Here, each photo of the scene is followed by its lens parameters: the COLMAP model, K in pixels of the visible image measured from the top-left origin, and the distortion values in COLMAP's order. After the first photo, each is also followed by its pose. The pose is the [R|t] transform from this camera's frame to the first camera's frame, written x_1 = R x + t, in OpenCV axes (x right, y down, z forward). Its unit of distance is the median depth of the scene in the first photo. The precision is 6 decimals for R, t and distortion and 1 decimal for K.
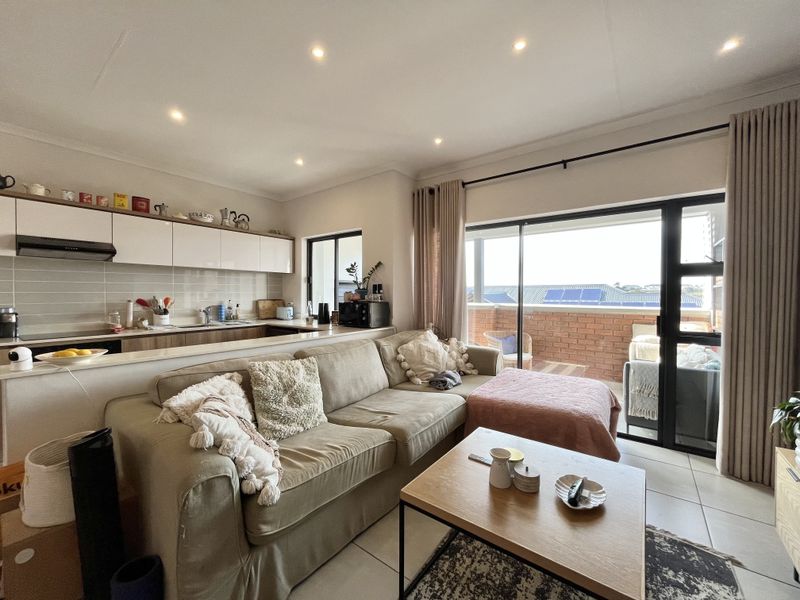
lens RADIAL K [[324.2, 0, 397.0], [0, 324.2, 297.7], [0, 0, 1]] dist [-0.006054, 0.000690]
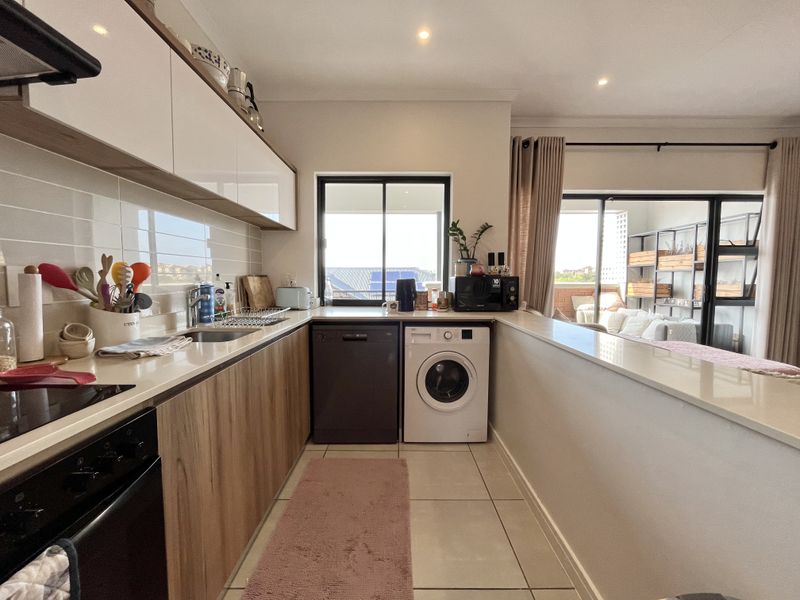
lens RADIAL K [[324.2, 0, 395.5], [0, 324.2, 298.7], [0, 0, 1]] dist [-0.006054, 0.000690]
pose [[0.796065, -0.040865, 0.603830, -0.757628], [0.005971, 0.998200, 0.059683, 0.019898], [-0.605181, -0.043906, 0.794876, 0.585841]]
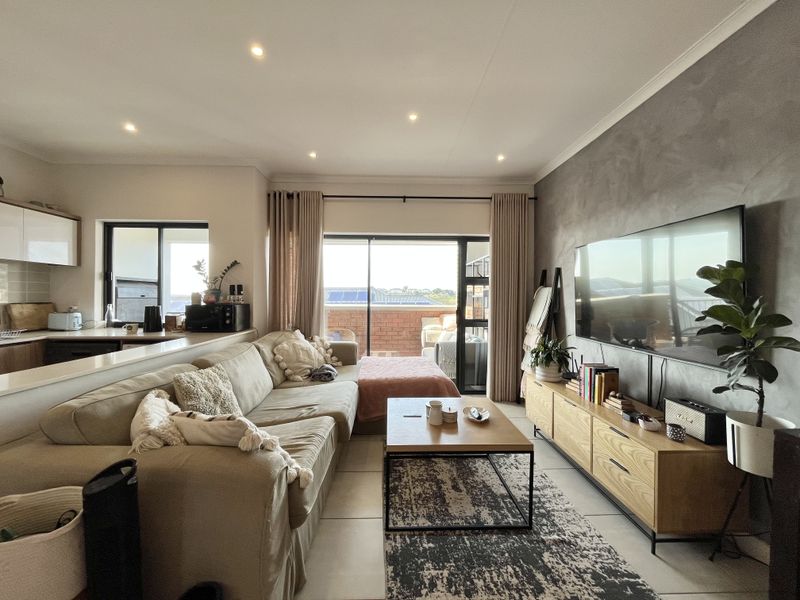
lens RADIAL K [[324.2, 0, 398.7], [0, 324.2, 297.5], [0, 0, 1]] dist [-0.006054, 0.000690]
pose [[0.775356, -0.000586, 0.631524, -0.309386], [0.004280, 0.999981, -0.004327, 0.001007], [-0.631510, 0.006058, 0.775344, -0.020364]]
